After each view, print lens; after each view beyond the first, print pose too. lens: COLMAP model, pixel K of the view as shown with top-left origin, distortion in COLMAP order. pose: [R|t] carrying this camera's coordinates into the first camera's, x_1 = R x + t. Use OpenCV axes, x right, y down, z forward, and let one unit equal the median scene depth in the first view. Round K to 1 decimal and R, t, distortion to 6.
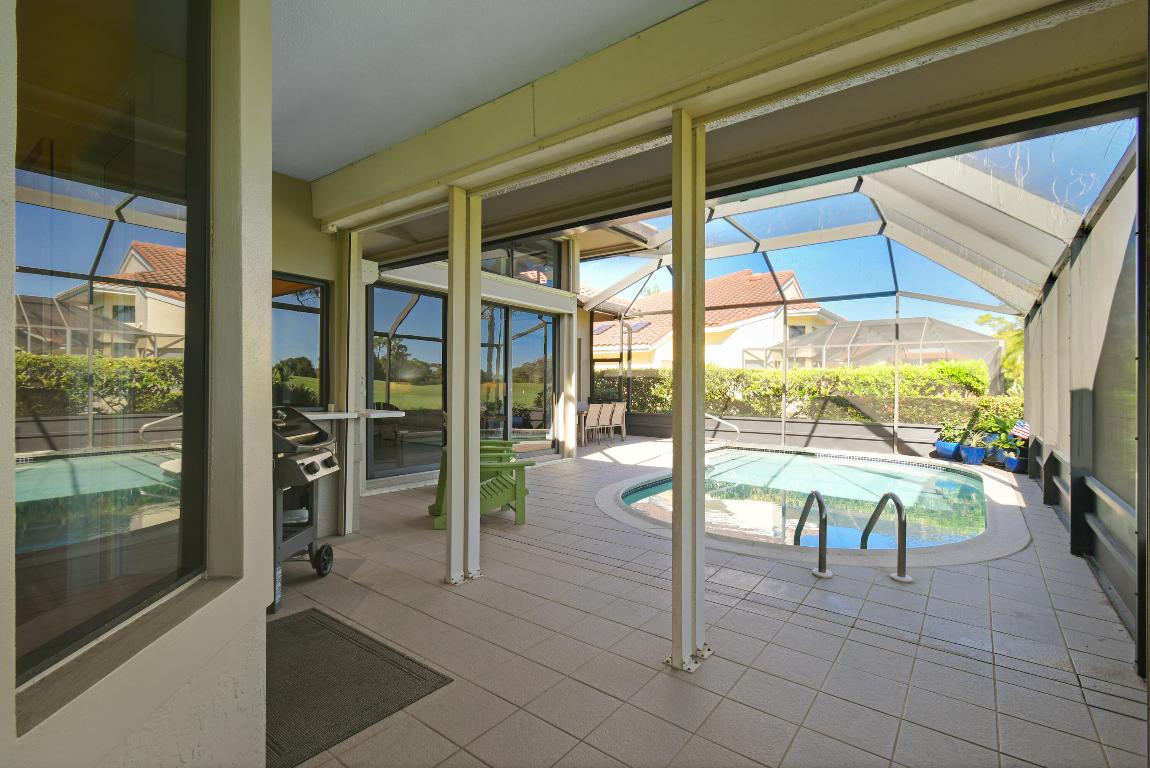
lens RADIAL K [[519.5, 0, 577.9], [0, 519.5, 395.5], [0, 0, 1]] dist [0.002032, -0.001679]
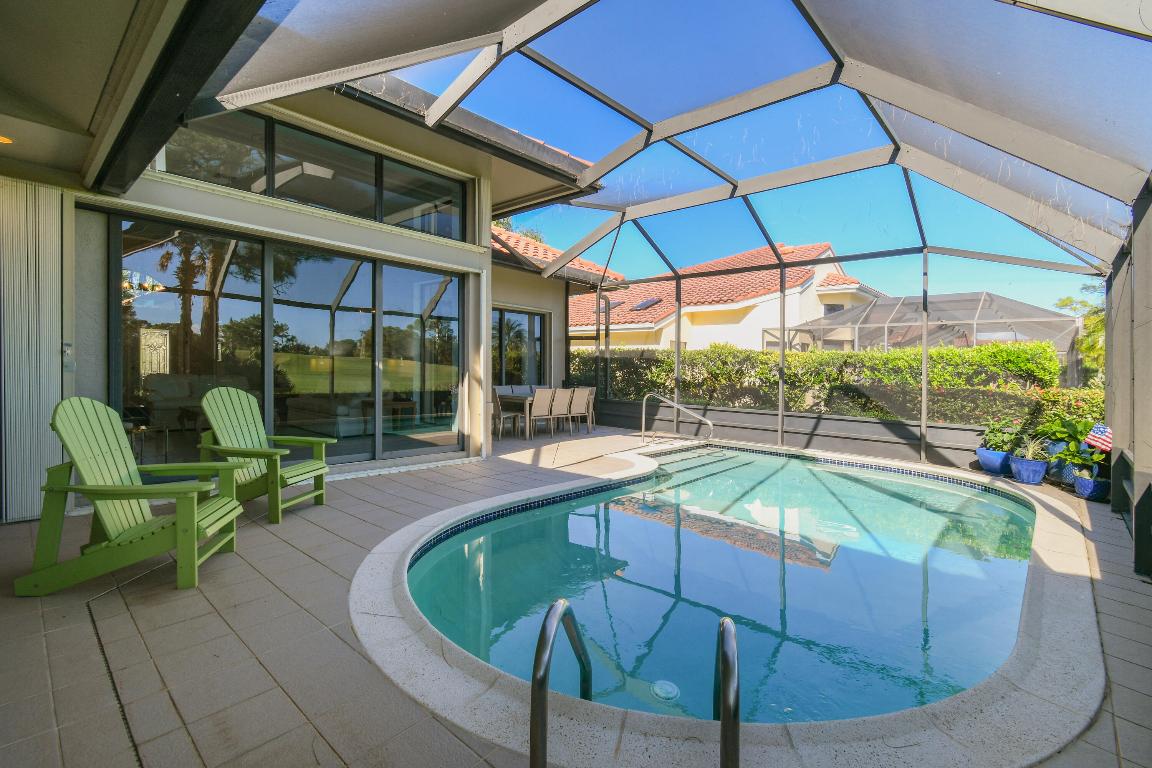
lens RADIAL K [[520.4, 0, 579.8], [0, 520.4, 372.1], [0, 0, 1]] dist [0.002032, -0.001679]
pose [[0.995990, 0.016374, -0.087955, 0.174558], [-0.017554, 0.999766, -0.012650, -0.000730], [0.087727, 0.014143, 0.996044, 0.194297]]
